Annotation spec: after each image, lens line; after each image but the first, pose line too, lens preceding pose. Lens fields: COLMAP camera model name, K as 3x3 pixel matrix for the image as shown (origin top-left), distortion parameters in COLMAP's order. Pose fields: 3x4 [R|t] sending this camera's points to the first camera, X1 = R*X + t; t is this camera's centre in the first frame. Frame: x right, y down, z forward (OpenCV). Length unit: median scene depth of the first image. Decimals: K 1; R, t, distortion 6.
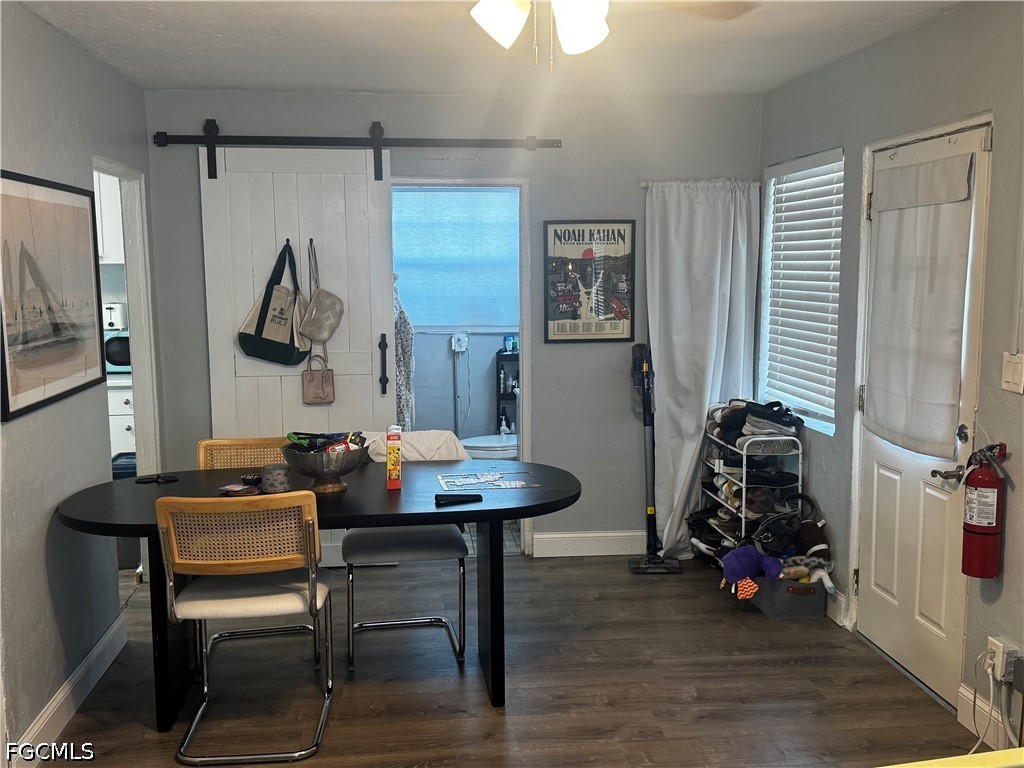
lens RADIAL K [[1010.7, 0, 512.5], [0, 1010.7, 386.2], [0, 0, 1]] dist [0.091376, 0.000000]
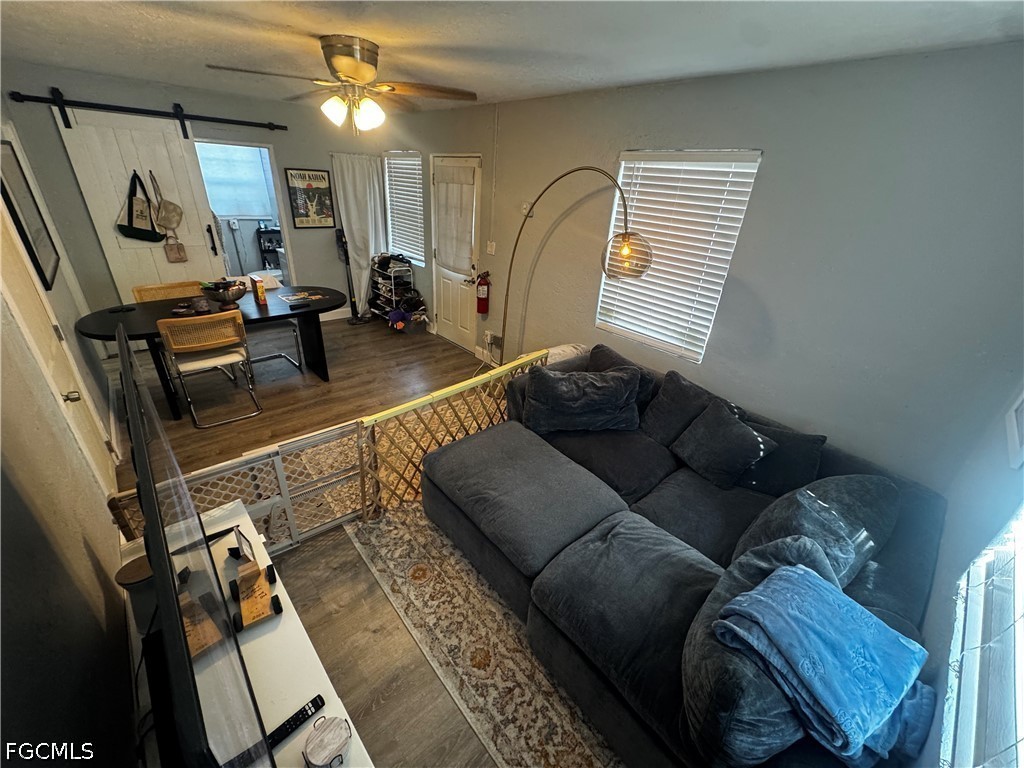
lens RADIAL K [[410.0, 0, 513.8], [0, 410.0, 386.8], [0, 0, 1]] dist [-0.001961, 0.000382]
pose [[0.815448, -0.208447, 0.539995, -0.149403], [0.001989, 0.933911, 0.357500, -0.043109], [-0.578827, -0.290448, 0.761970, -0.082878]]
